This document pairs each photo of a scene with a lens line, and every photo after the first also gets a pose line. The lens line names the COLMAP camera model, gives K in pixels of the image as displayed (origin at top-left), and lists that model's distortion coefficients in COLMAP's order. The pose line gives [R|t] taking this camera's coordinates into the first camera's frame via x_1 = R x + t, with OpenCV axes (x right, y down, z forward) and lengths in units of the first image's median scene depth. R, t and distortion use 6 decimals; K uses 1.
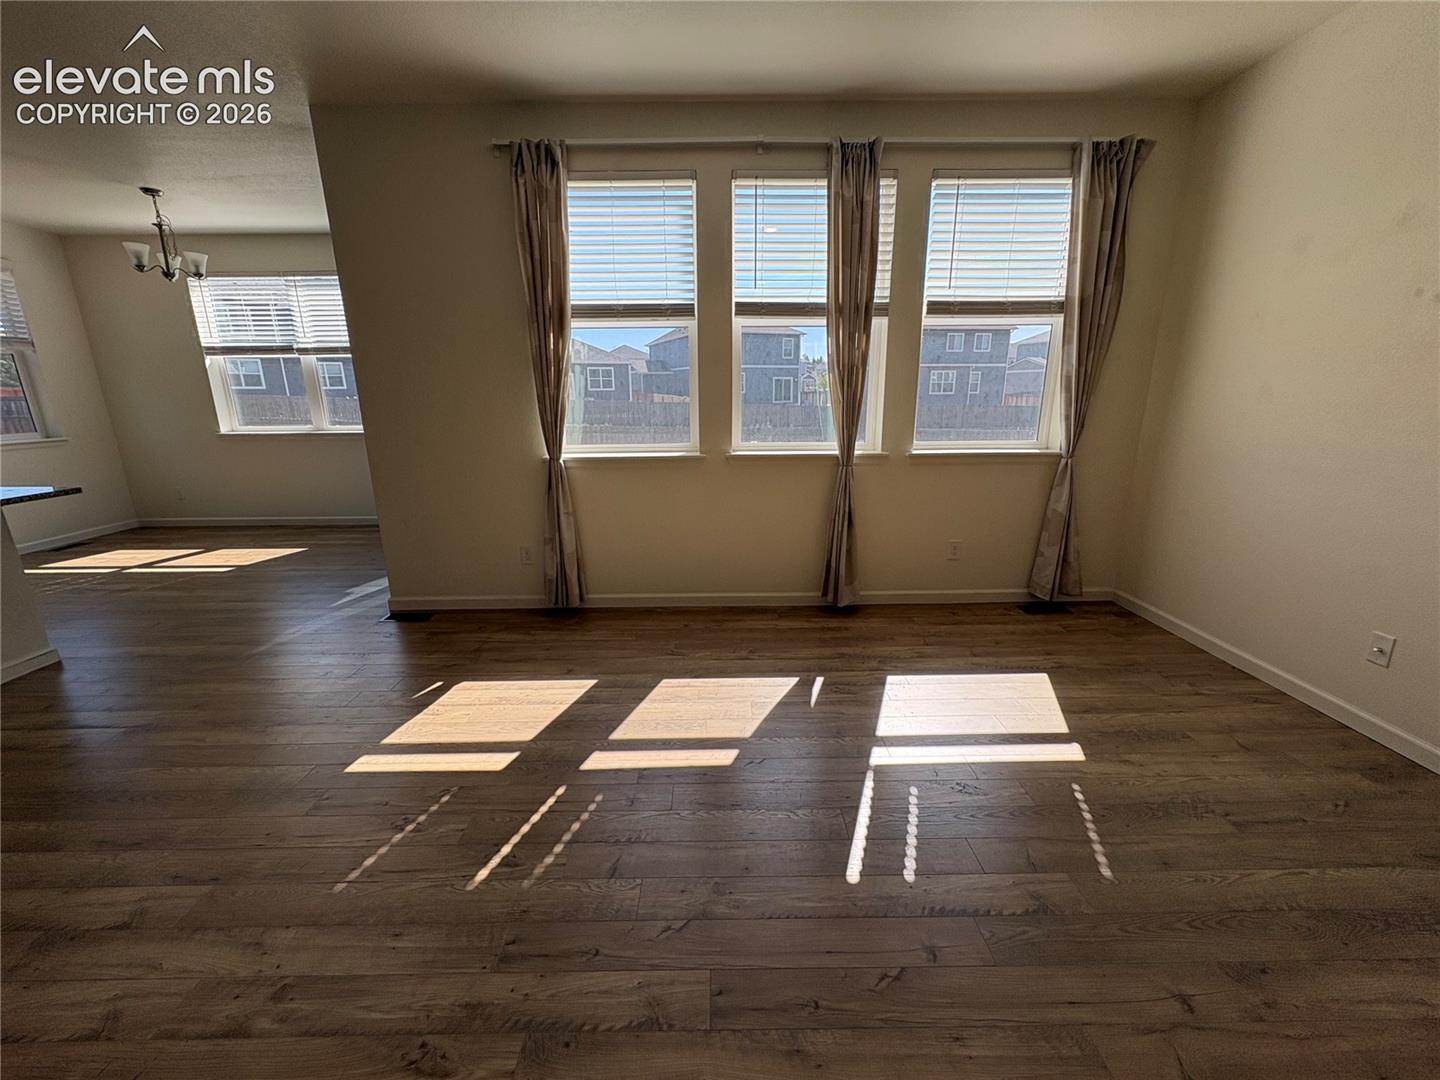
lens RADIAL K [[570.9, 0, 716.9], [0, 570.9, 538.9], [0, 0, 1]] dist [0.000626, 0.000235]
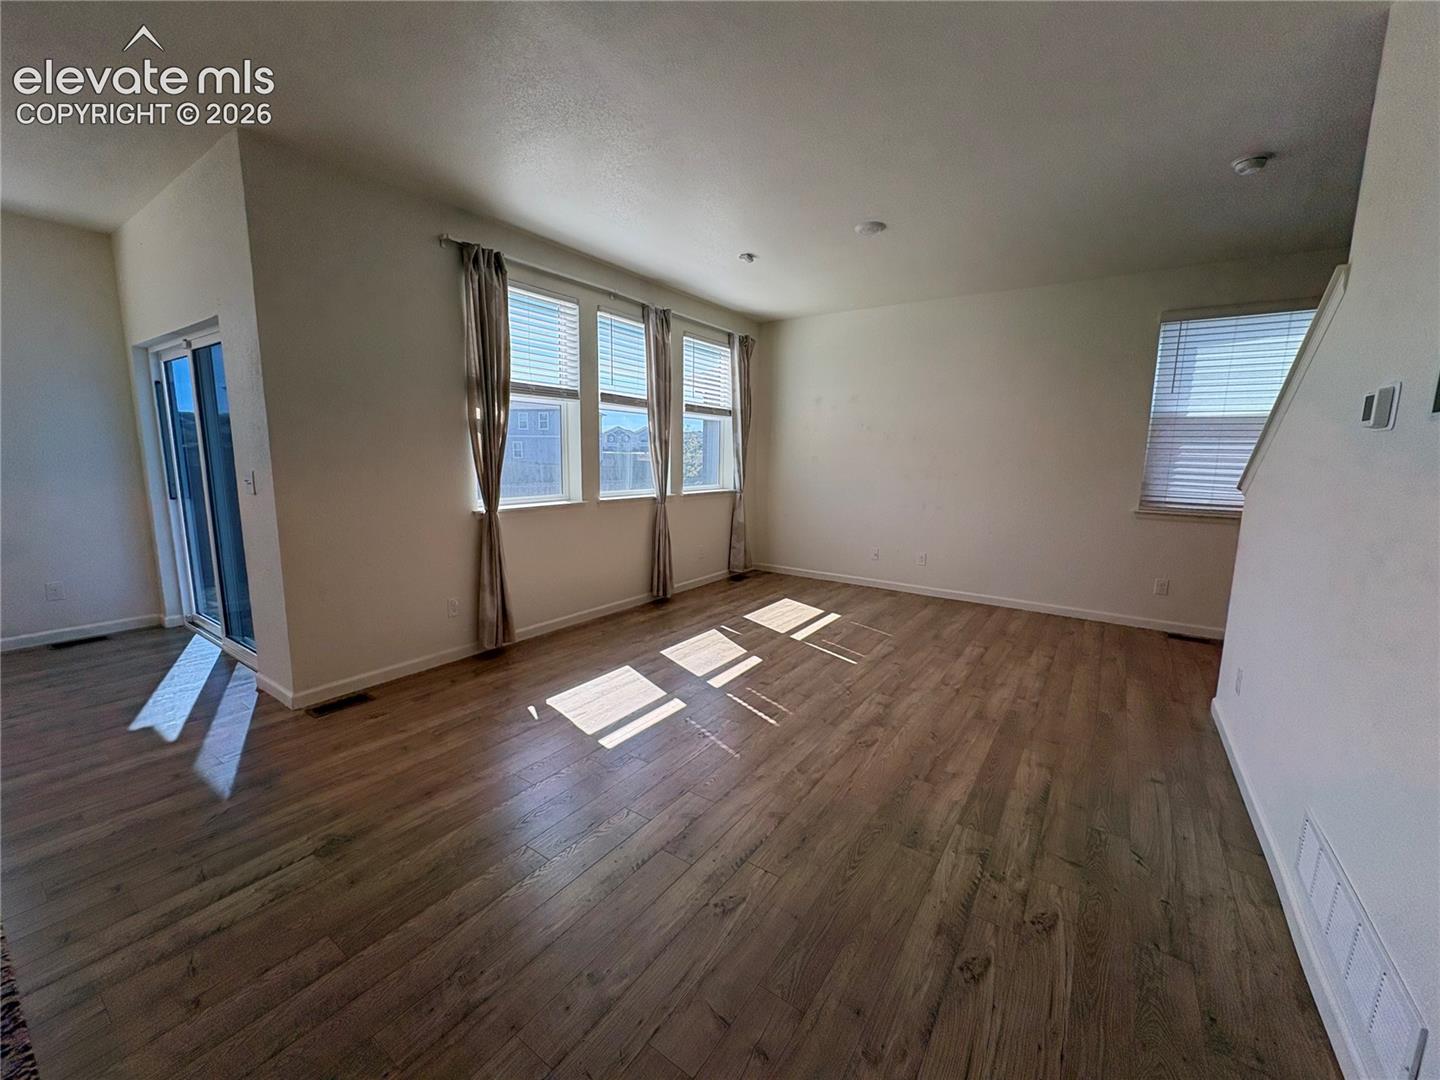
lens RADIAL K [[570.9, 0, 716.9], [0, 570.9, 538.9], [0, 0, 1]] dist [0.000626, 0.000235]
pose [[0.579691, -0.103371, 0.808253, -0.990304], [0.187698, 0.982185, -0.009004, 0.006567], [-0.792924, 0.156927, 0.588767, 0.000779]]
